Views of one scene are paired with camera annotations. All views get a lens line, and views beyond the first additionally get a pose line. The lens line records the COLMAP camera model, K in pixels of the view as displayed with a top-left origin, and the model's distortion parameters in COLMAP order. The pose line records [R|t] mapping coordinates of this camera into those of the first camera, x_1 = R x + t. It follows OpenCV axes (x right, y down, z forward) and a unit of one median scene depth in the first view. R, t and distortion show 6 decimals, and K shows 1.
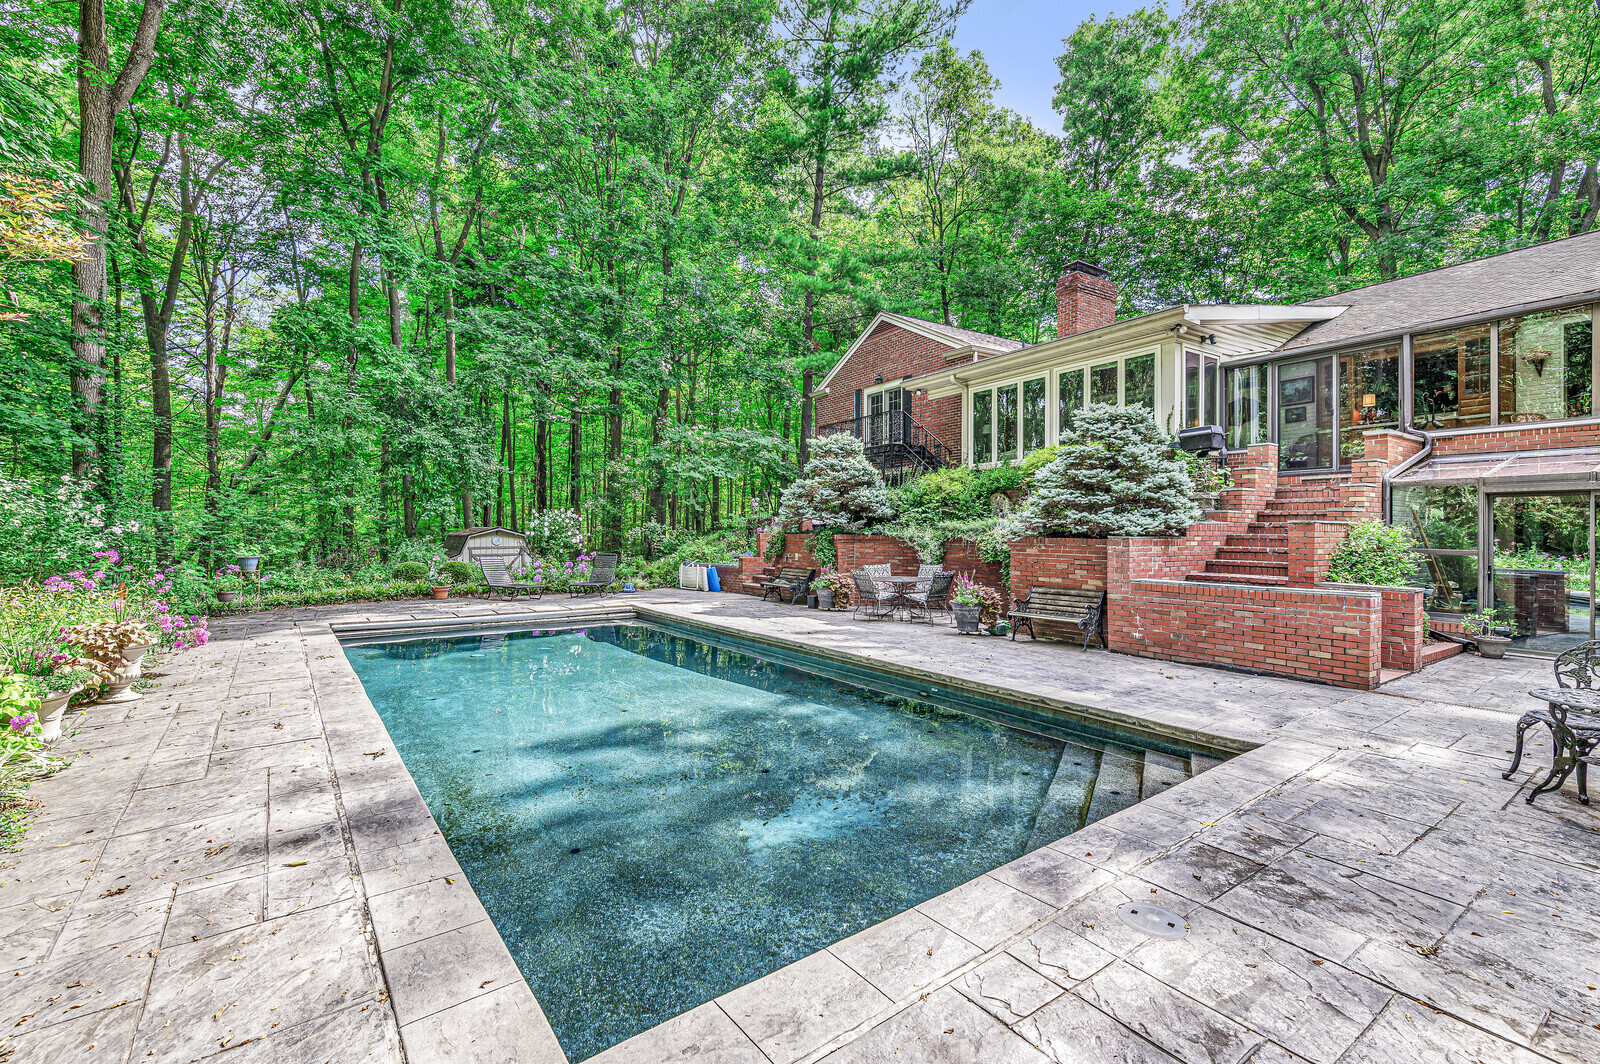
lens RADIAL K [[690.0, 0, 800.4], [0, 690.0, 522.6], [0, 0, 1]] dist [0.002441, 0.000843]
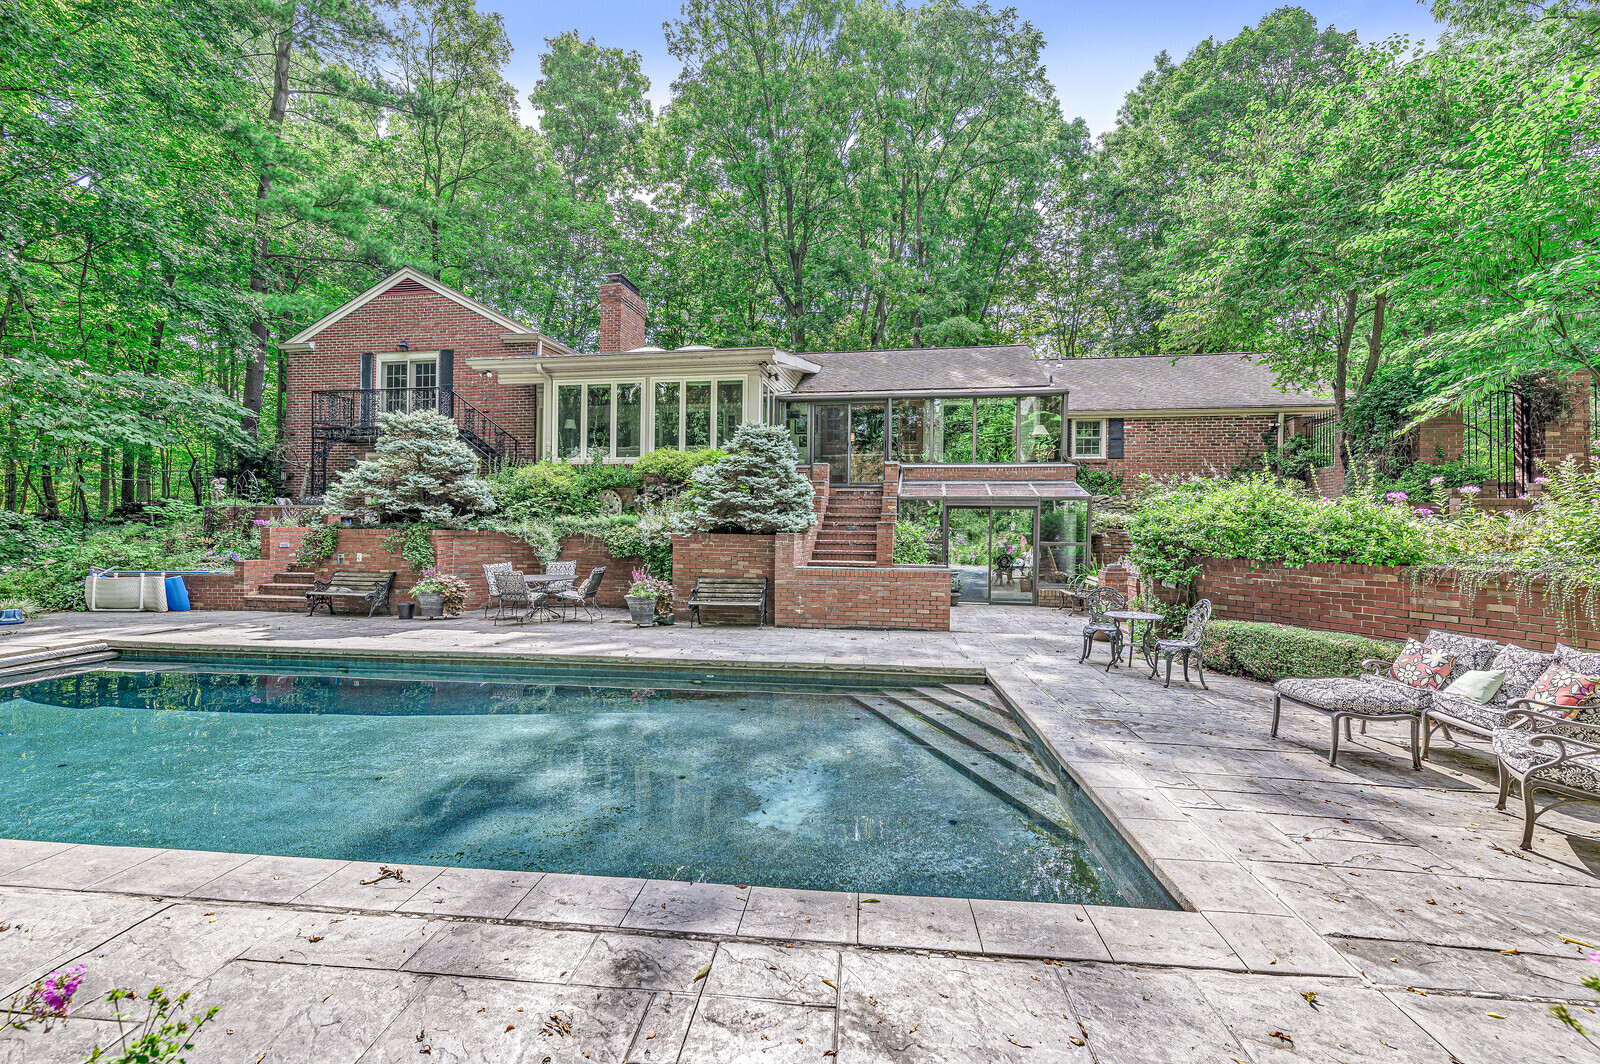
lens RADIAL K [[690.0, 0, 800.4], [0, 690.0, 522.6], [0, 0, 1]] dist [0.002441, 0.000843]
pose [[0.678252, 0.008656, 0.734778, -0.269218], [-0.016207, 0.999864, 0.003182, -0.001894], [-0.734650, -0.014067, 0.678300, 0.089536]]
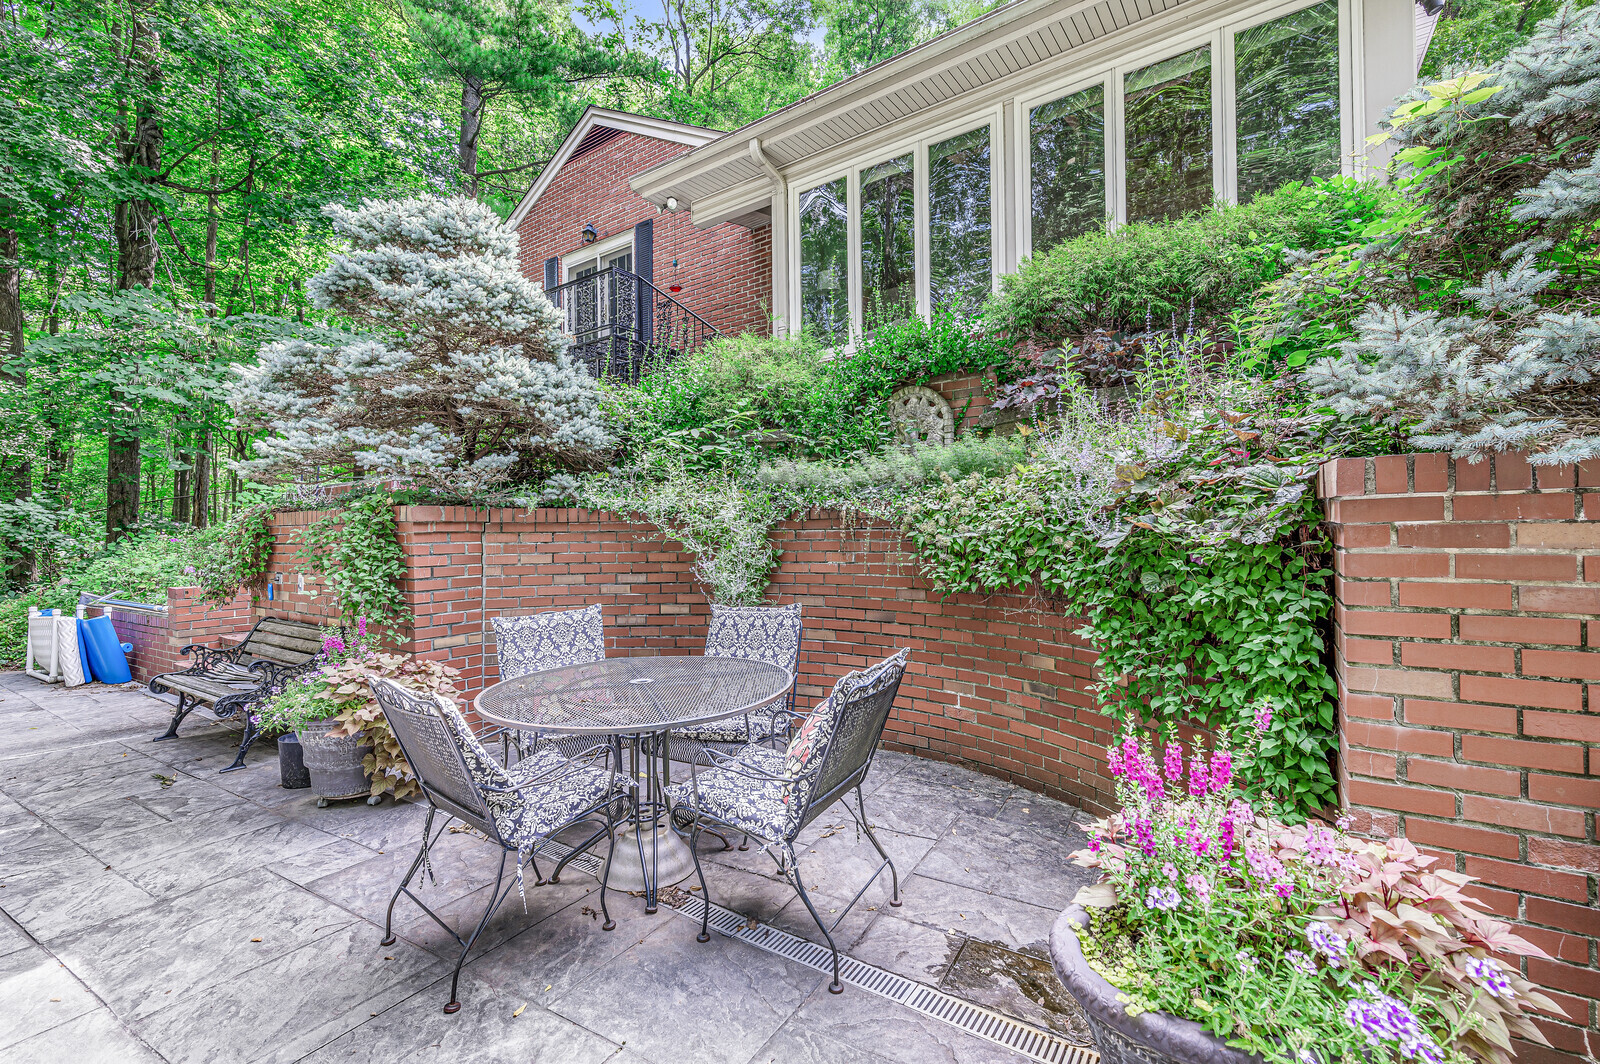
lens RADIAL K [[690.0, 0, 800.4], [0, 690.0, 522.6], [0, 0, 1]] dist [0.002441, 0.000843]
pose [[0.927613, -0.010410, 0.373399, 0.096085], [0.012254, 0.999922, -0.002563, 0.026813], [-0.373343, 0.006953, 0.927667, 0.677424]]
